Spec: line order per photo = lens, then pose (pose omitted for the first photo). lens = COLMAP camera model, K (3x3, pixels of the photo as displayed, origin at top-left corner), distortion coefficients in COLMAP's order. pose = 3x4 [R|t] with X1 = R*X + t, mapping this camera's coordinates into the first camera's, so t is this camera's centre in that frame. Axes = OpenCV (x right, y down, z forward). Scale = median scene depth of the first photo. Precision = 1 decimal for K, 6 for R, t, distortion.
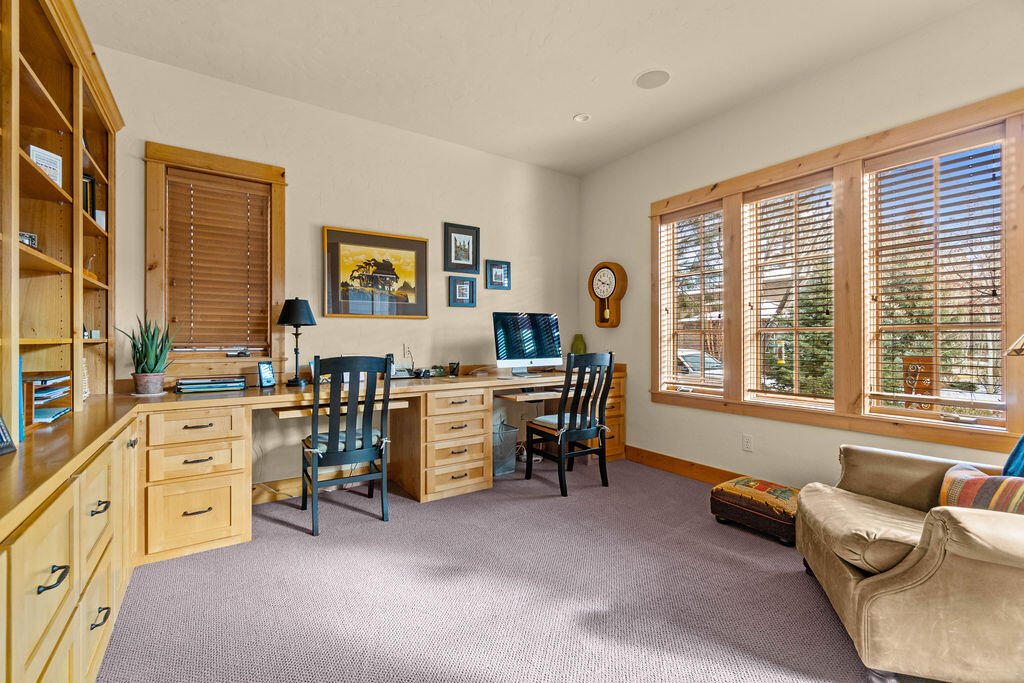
lens RADIAL K [[441.8, 0, 510.0], [0, 441.8, 337.2], [0, 0, 1]] dist [-0.004663, 0.001763]
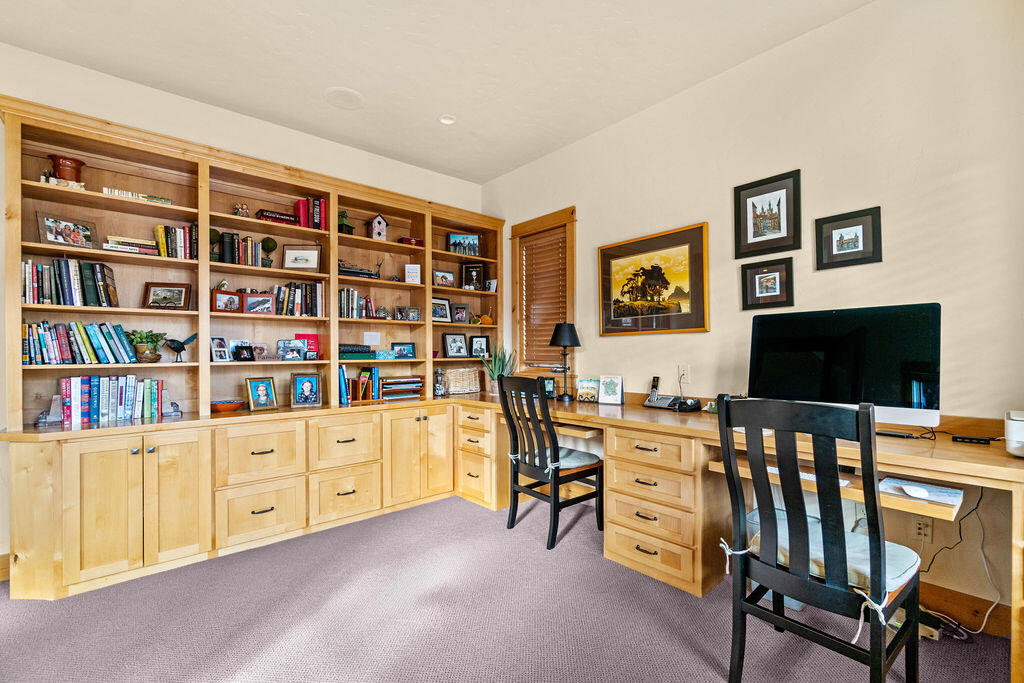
lens RADIAL K [[441.8, 0, 517.9], [0, 441.8, 349.3], [0, 0, 1]] dist [-0.004663, 0.001763]
pose [[0.127670, -0.001231, -0.991816, 0.503640], [0.015210, 0.999884, 0.000717, -0.018479], [0.991700, -0.015177, 0.127674, 0.610633]]
